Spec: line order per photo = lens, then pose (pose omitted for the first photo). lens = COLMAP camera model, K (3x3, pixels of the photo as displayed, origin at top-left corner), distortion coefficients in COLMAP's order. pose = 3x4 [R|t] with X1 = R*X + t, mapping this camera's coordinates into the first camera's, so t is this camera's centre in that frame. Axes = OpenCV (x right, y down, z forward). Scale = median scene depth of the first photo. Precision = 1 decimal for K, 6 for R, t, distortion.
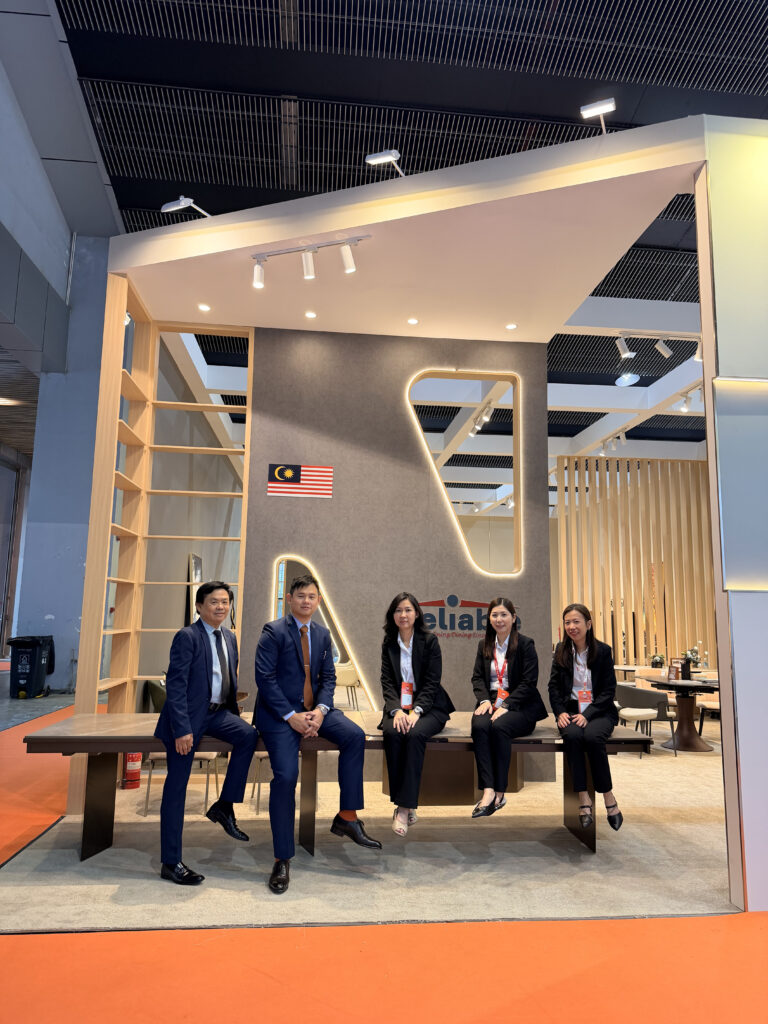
lens RADIAL K [[731.5, 0, 384.0], [0, 731.5, 512.0], [0, 0, 1]] dist [0.164553, -0.249411]
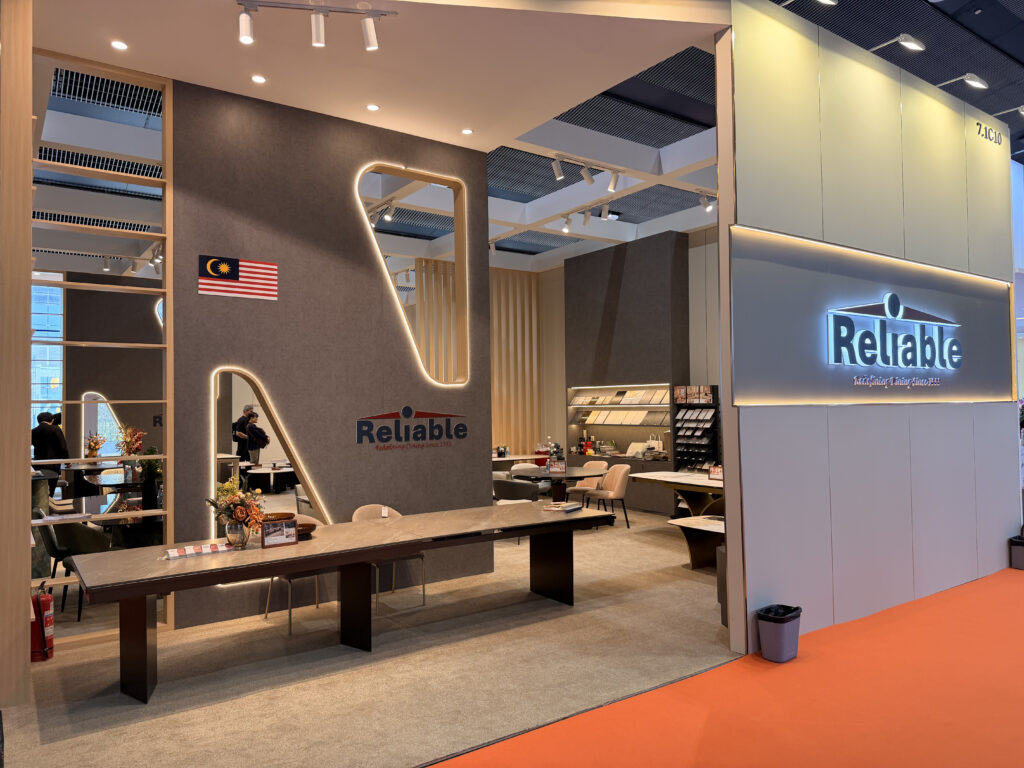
lens RADIAL K [[731.5, 0, 512.0], [0, 731.5, 384.0], [0, 0, 1]] dist [0.164553, -0.249411]
pose [[0.865836, -0.013835, 0.500137, -0.272754], [-0.043182, 0.993821, 0.102249, -0.022573], [-0.498462, -0.110127, 0.859888, 0.089932]]
